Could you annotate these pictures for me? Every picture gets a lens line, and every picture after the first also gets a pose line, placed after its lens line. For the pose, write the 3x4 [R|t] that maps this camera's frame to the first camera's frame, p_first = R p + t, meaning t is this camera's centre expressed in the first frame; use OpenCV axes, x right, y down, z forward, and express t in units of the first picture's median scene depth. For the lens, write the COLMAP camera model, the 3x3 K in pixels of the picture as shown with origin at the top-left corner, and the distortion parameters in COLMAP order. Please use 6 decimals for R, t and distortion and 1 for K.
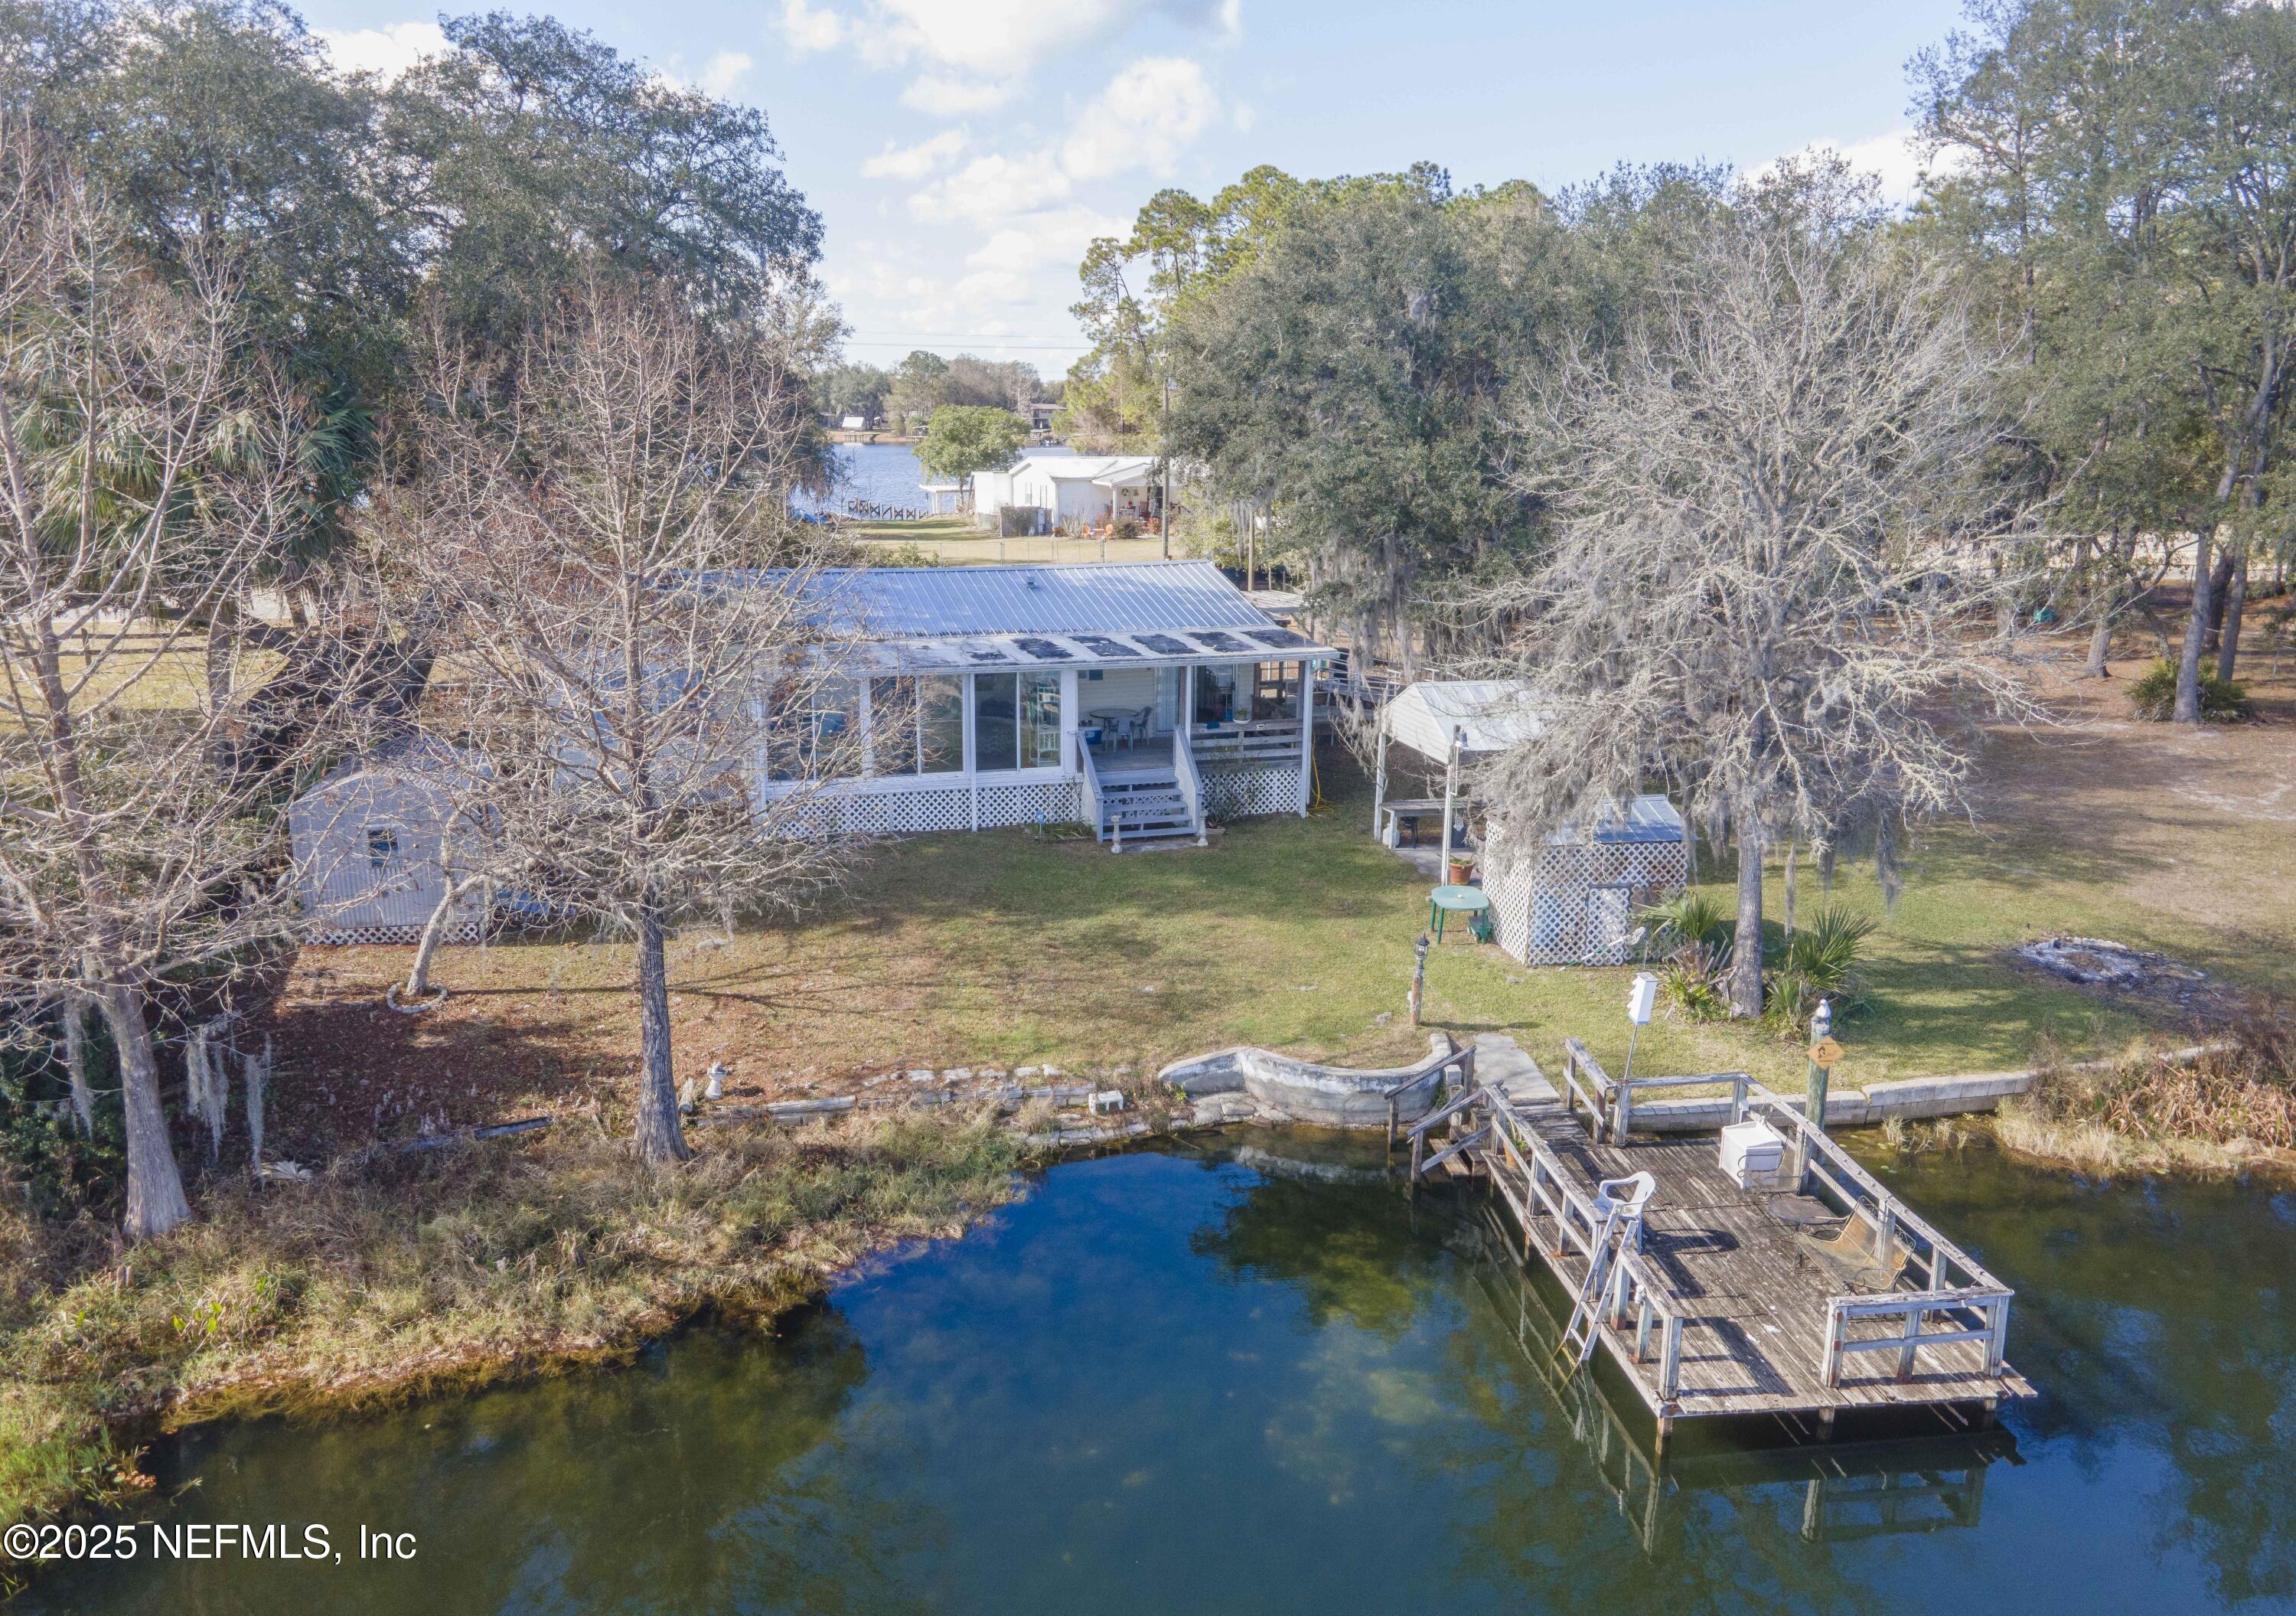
lens RADIAL K [[1657.8, 0, 1146.2], [0, 1657.8, 887.6], [0, 0, 1]] dist [0.003226, 0.052751]
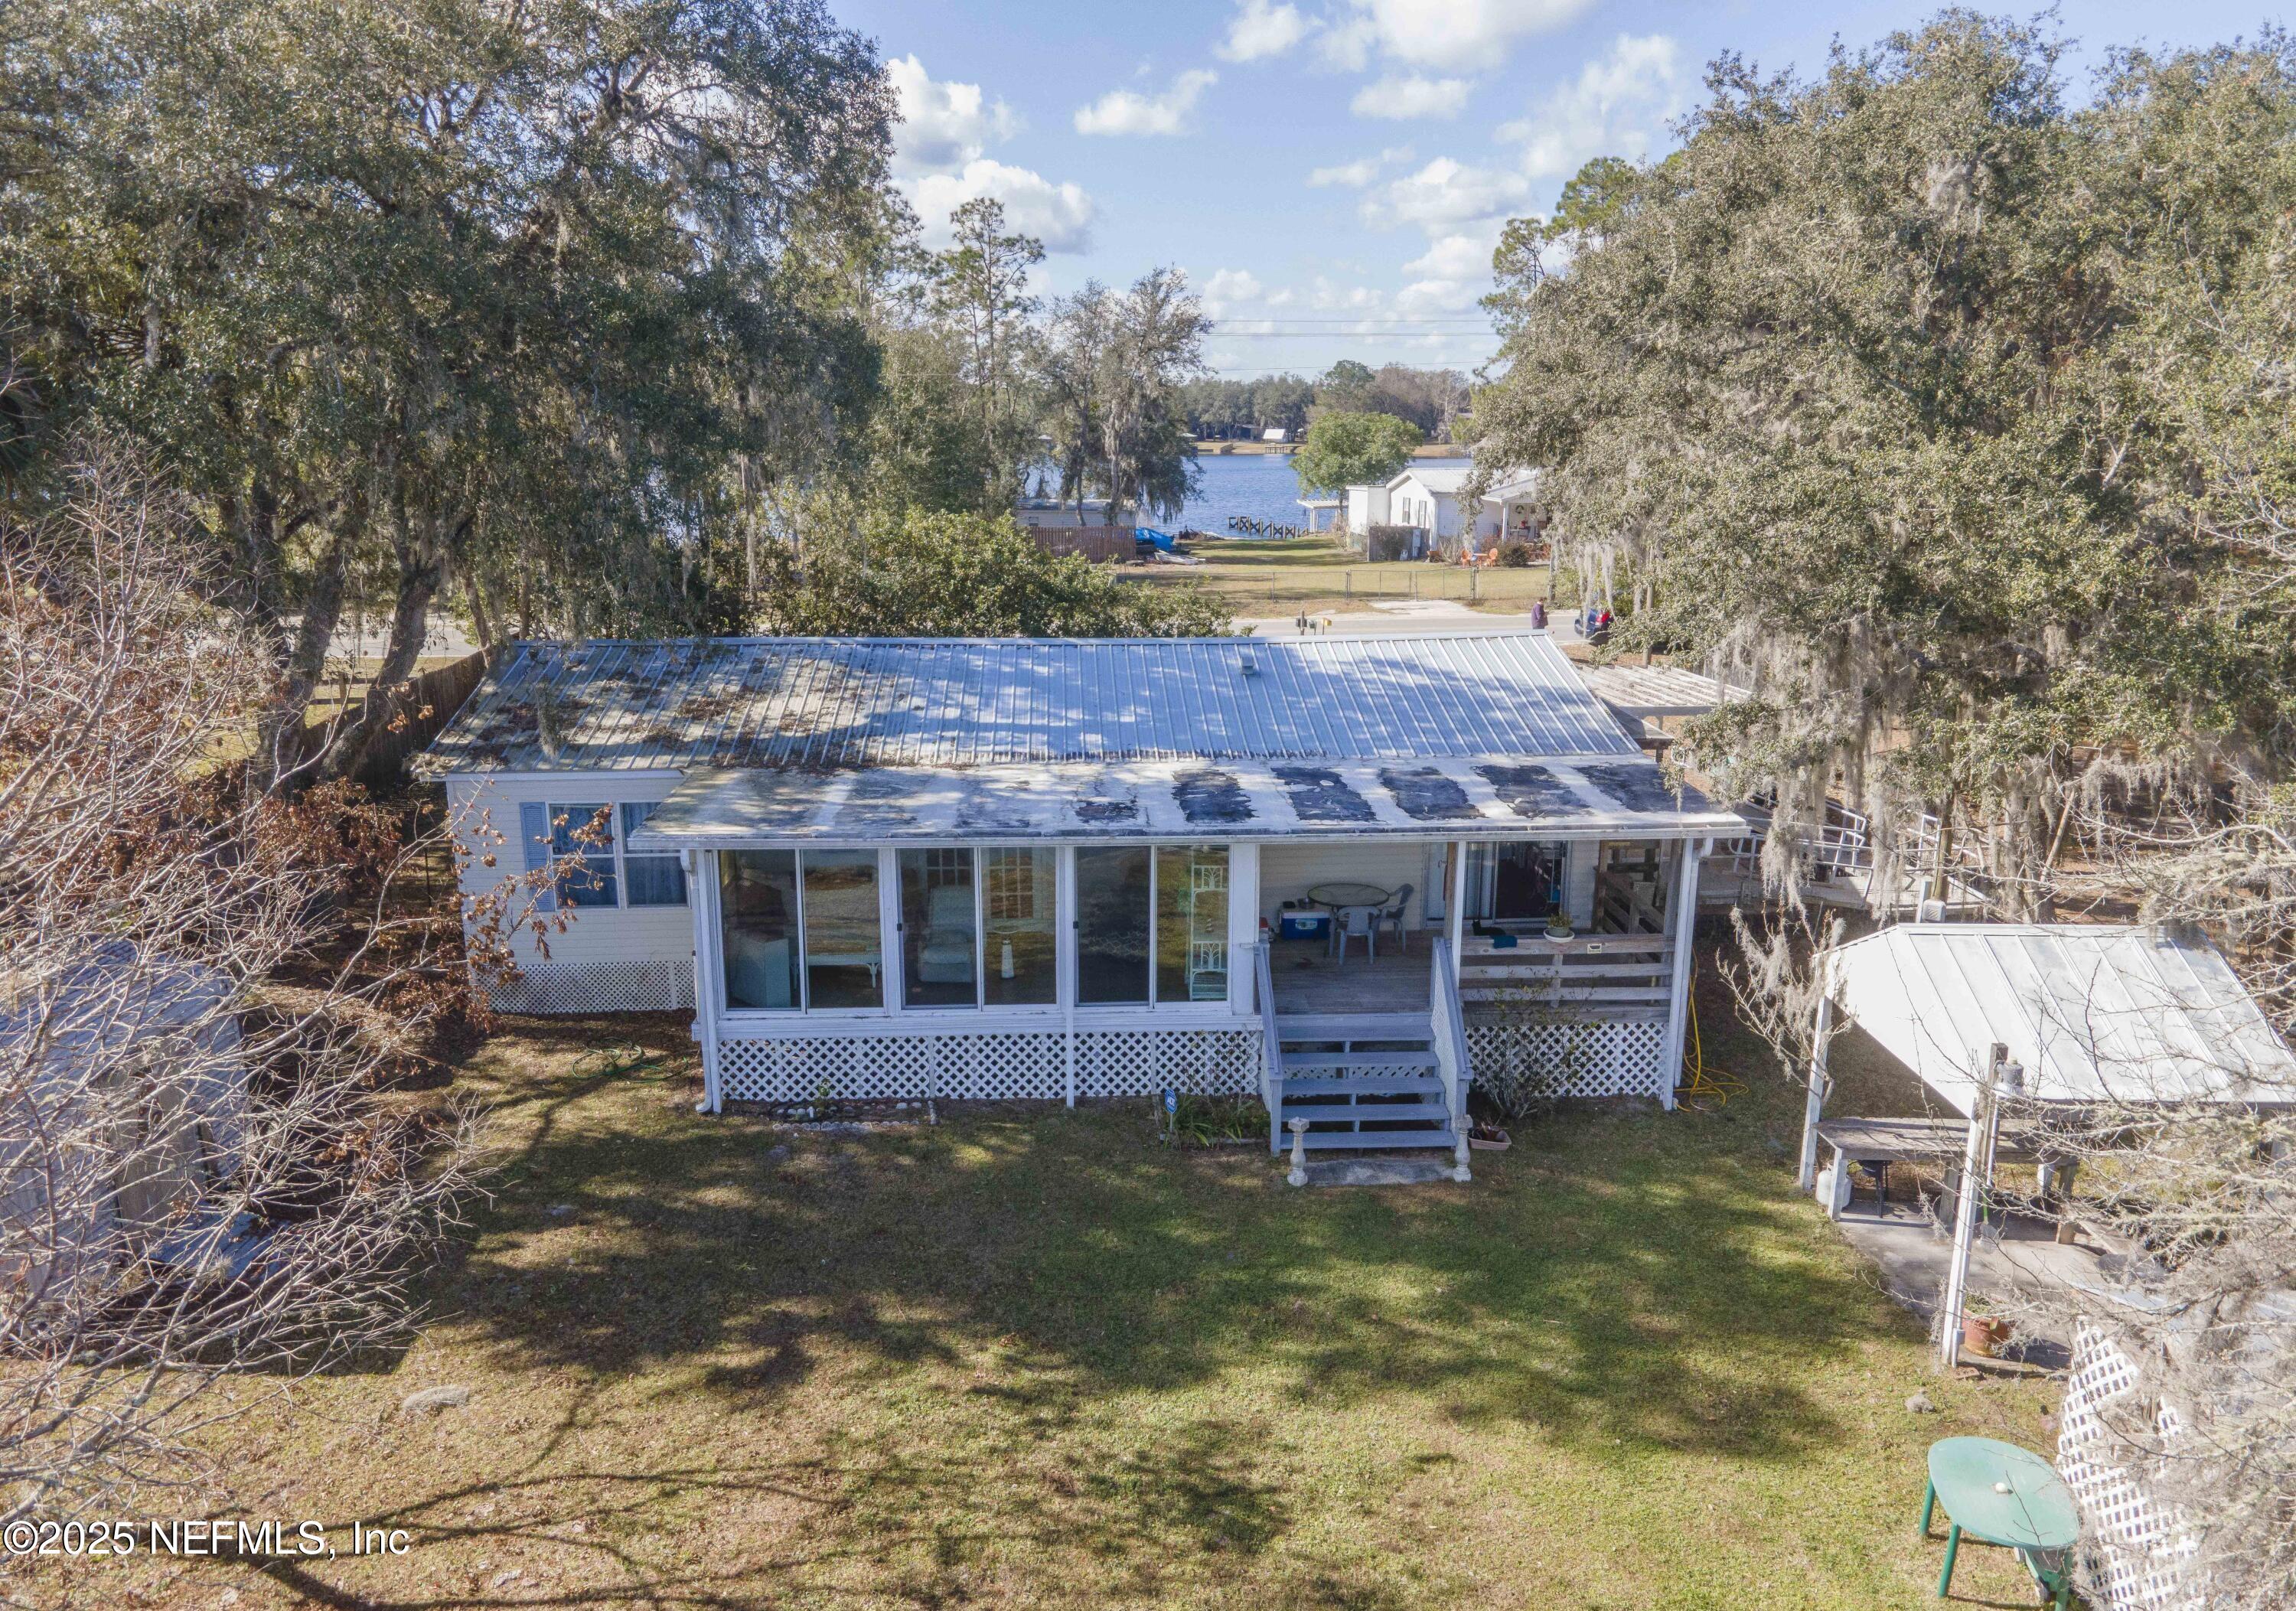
lens RADIAL K [[1659.9, 0, 1140.3], [0, 1659.9, 869.1], [0, 0, 1]] dist [0.018865, -0.003980]
pose [[0.967784, 0.056830, -0.245283, 0.071952], [-0.061108, 0.998082, -0.009858, -0.137523], [0.244253, 0.024530, 0.969401, 0.527345]]
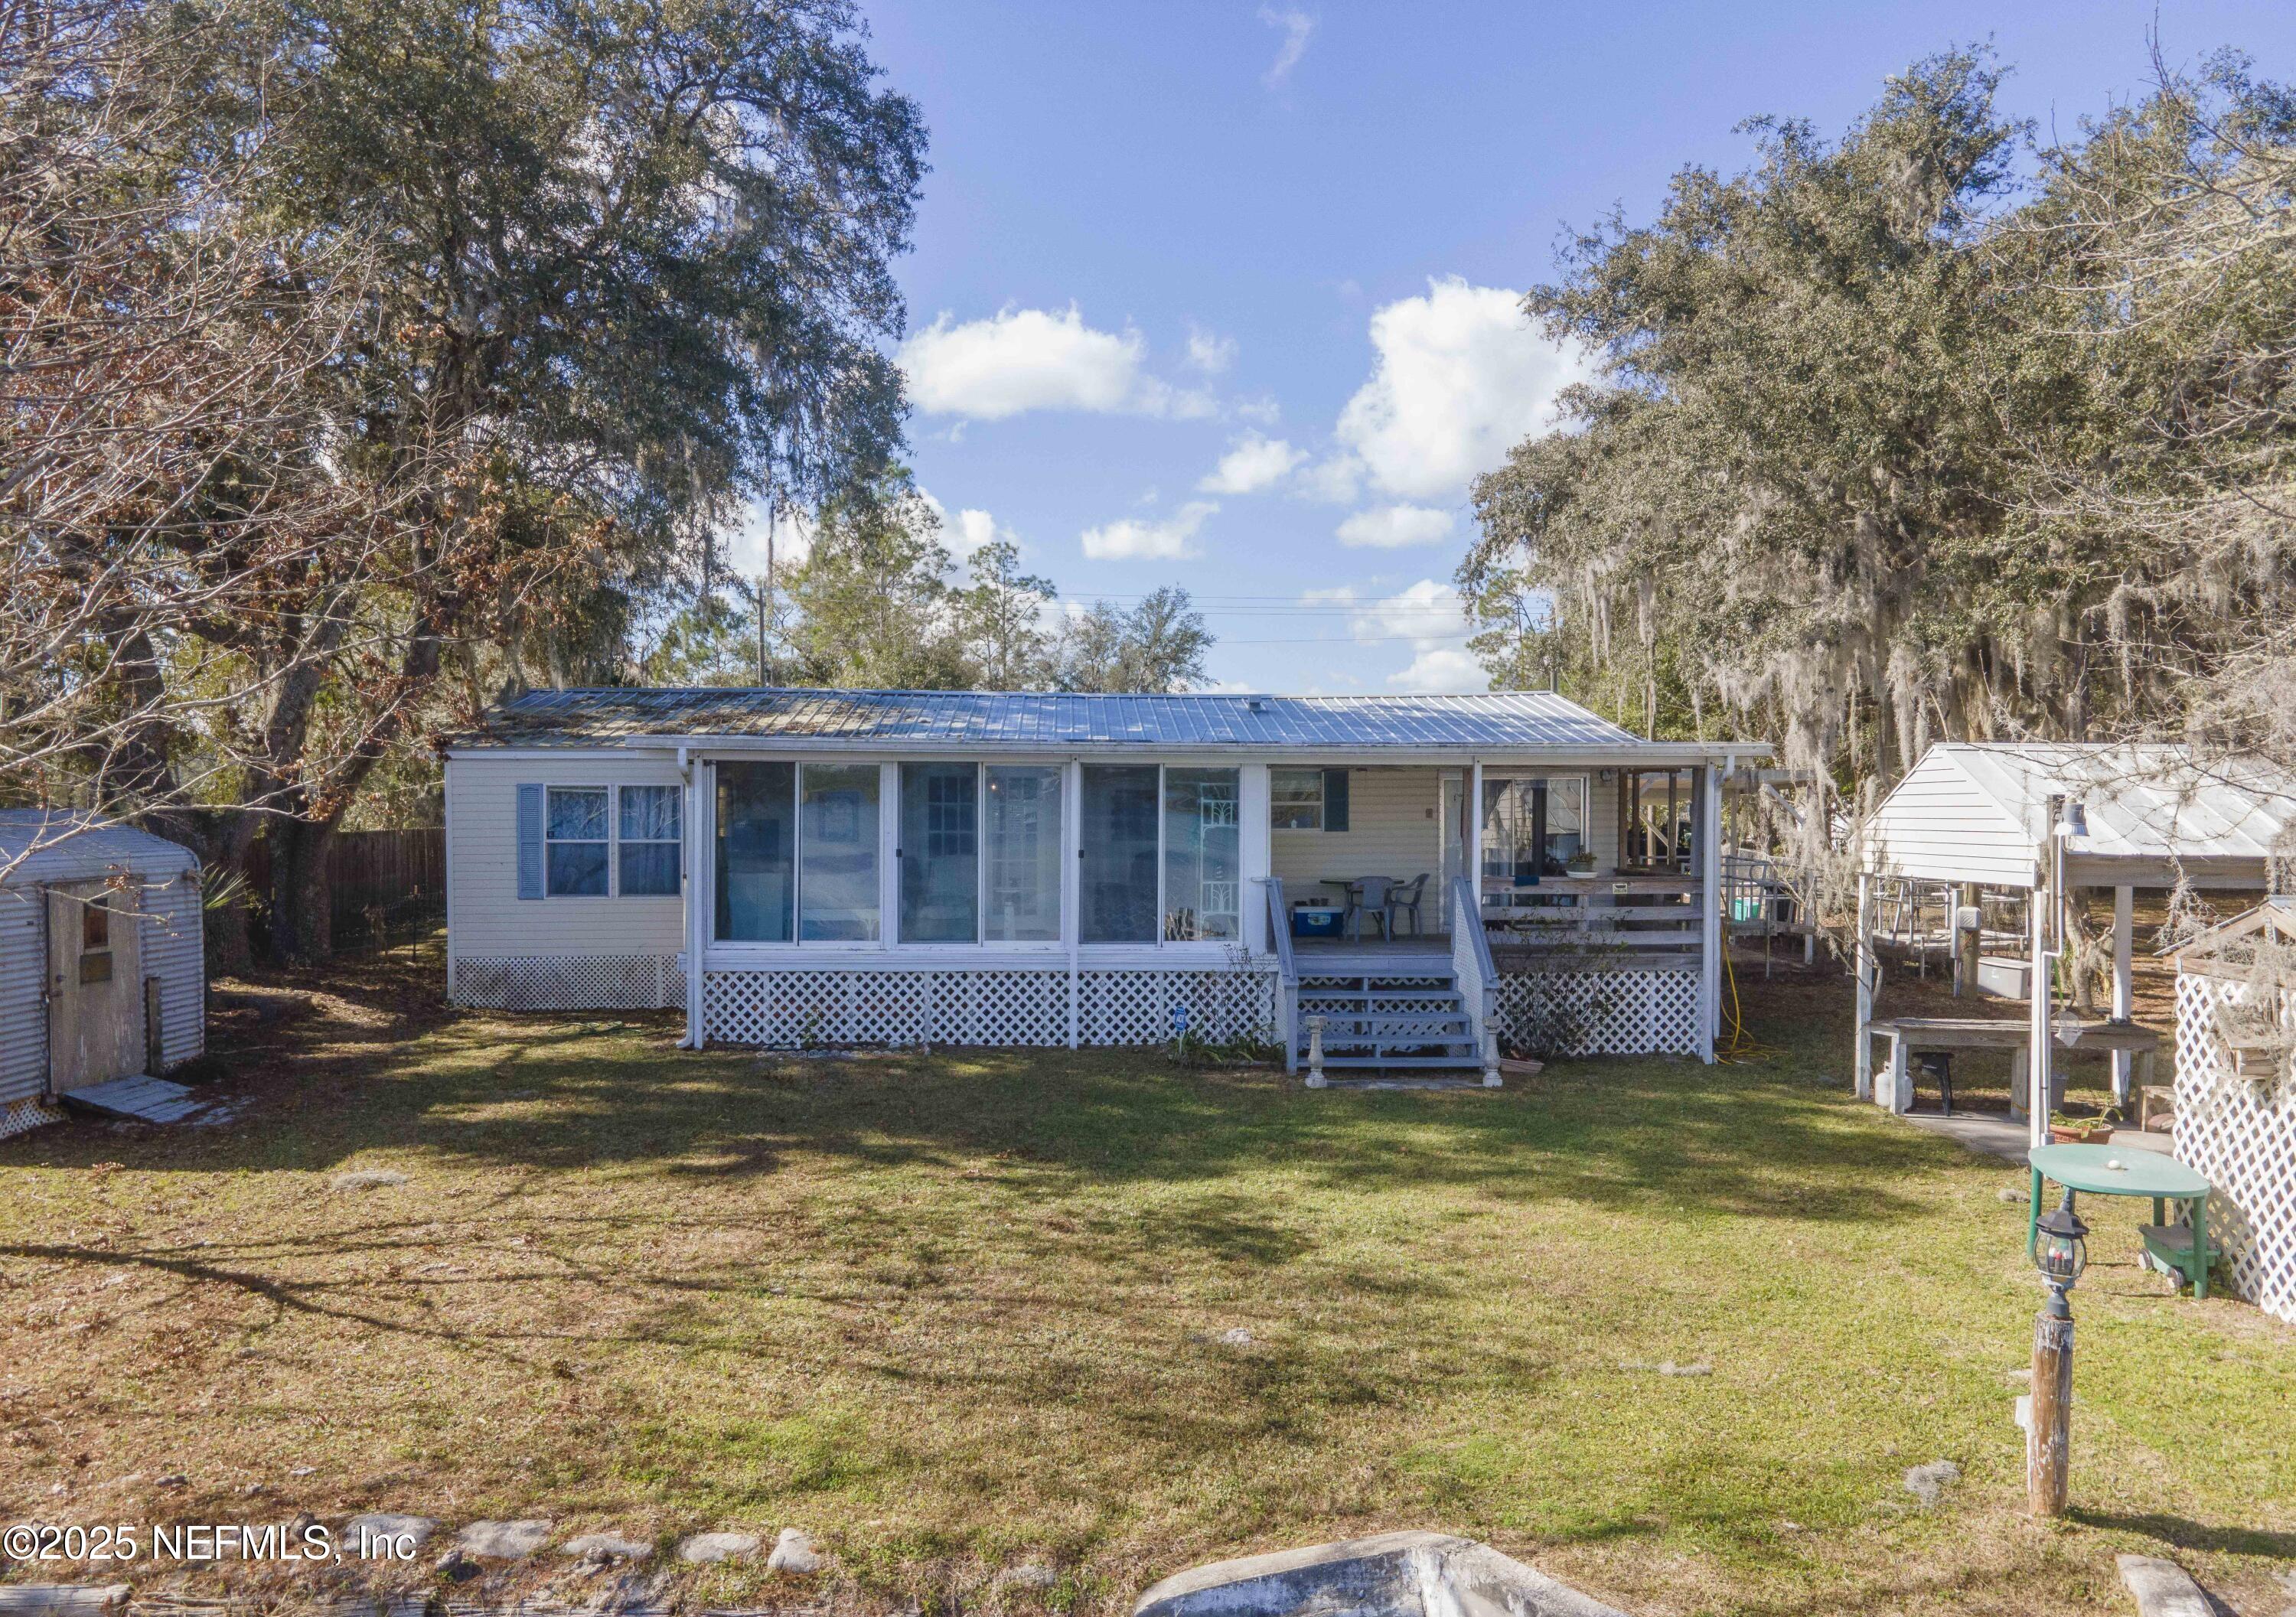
lens RADIAL K [[1659.9, 0, 1140.3], [0, 1659.9, 872.1], [0, 0, 1]] dist [0.018865, -0.003980]
pose [[0.967056, 0.002082, -0.254554, 0.070797], [-0.064787, 0.969053, -0.238200, 0.046723], [0.246181, 0.246844, 0.937264, 0.573113]]
